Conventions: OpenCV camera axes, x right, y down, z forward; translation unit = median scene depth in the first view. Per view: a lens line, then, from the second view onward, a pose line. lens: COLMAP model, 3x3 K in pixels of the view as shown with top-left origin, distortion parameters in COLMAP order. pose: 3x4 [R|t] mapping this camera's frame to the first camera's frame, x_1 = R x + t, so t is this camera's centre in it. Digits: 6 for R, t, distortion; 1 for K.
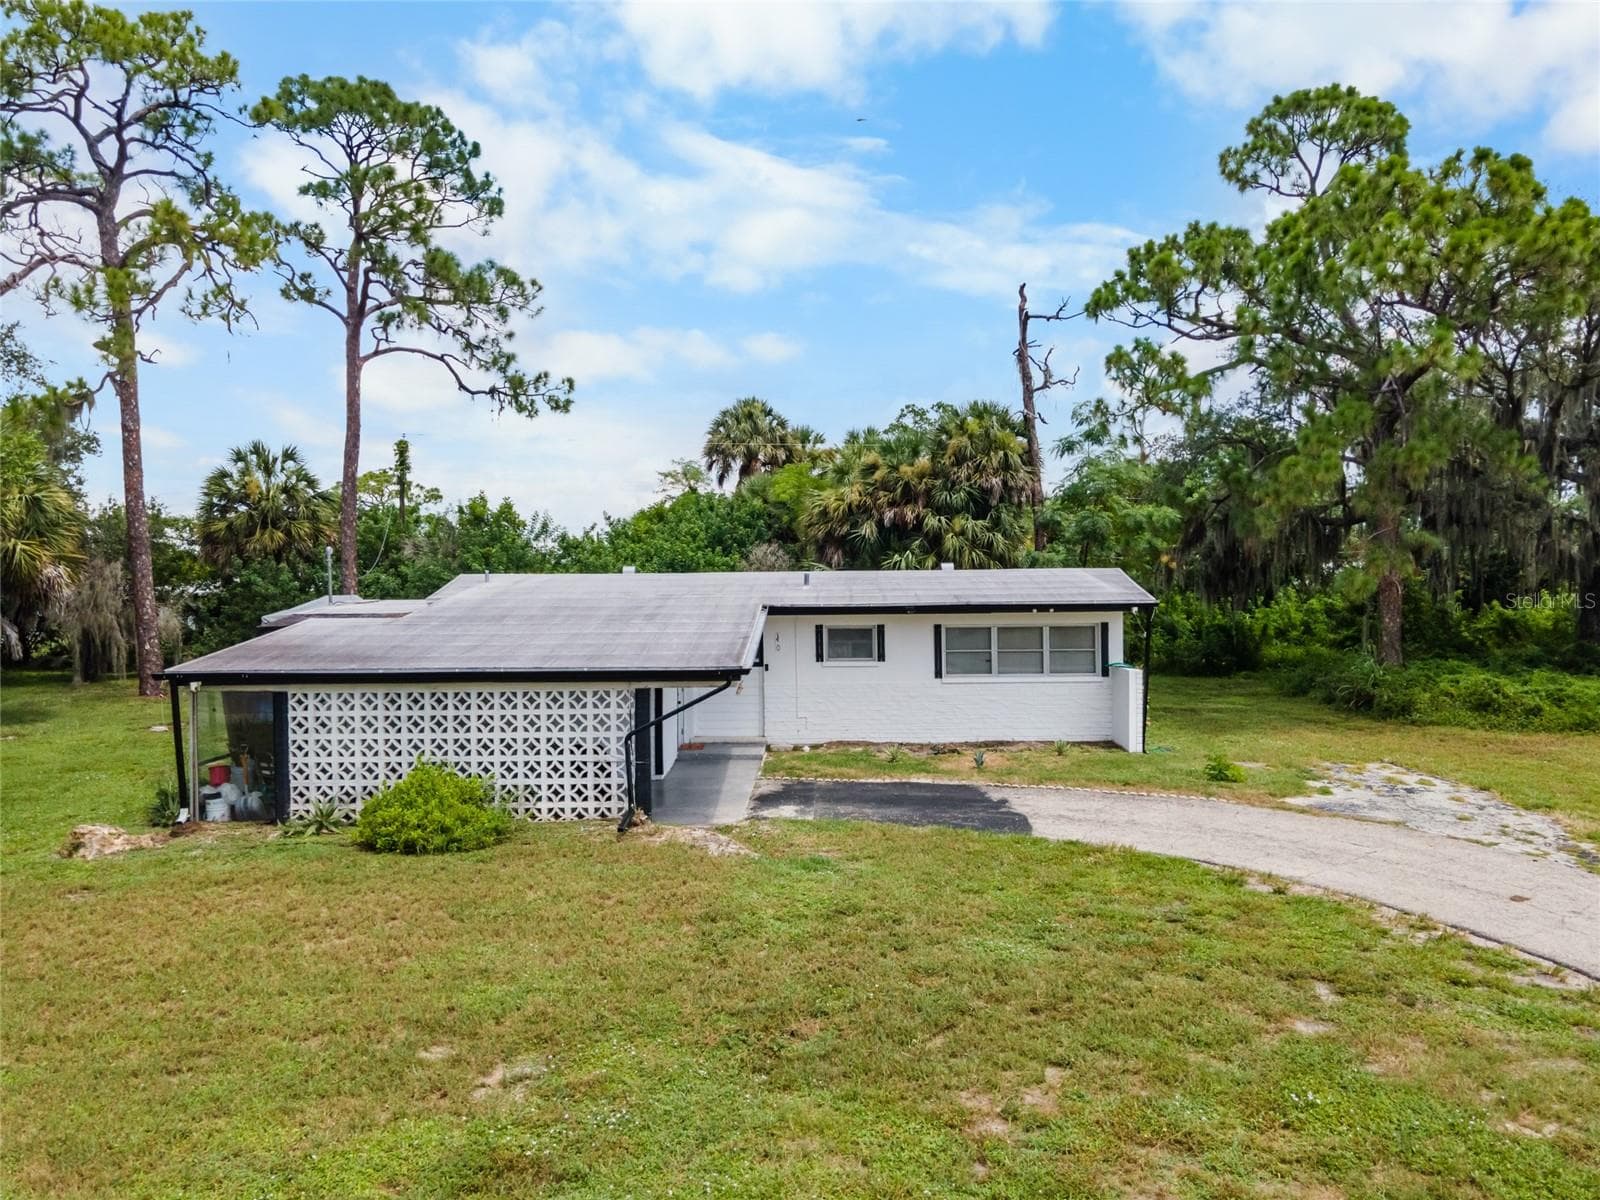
lens RADIAL K [[1174.1, 0, 800.0], [0, 1174.1, 600.0], [0, 0, 1]] dist [0.024890, 0.049968]
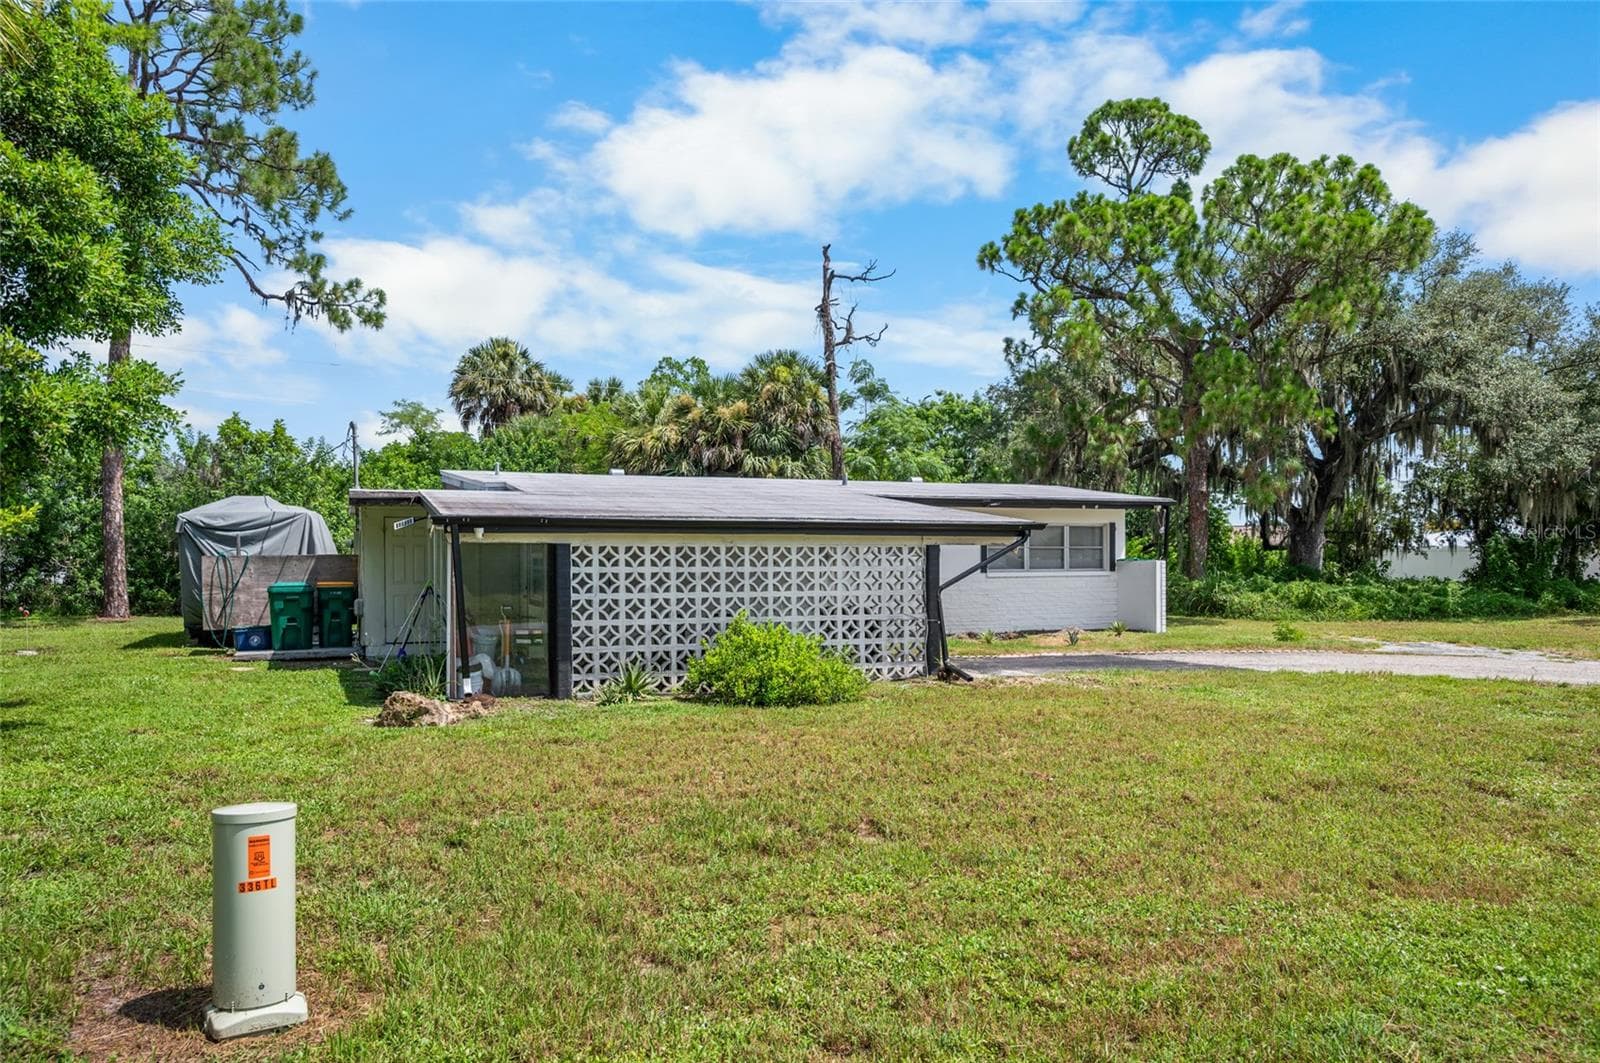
lens RADIAL K [[1128.4, 0, 787.9], [0, 1128.4, 569.5], [0, 0, 1]] dist [-0.000278, 0.004345]
pose [[0.924914, 0.003994, 0.380155, -0.290703], [0.001619, 0.999894, -0.014442, 0.052436], [-0.380172, 0.013973, 0.924810, 0.083973]]
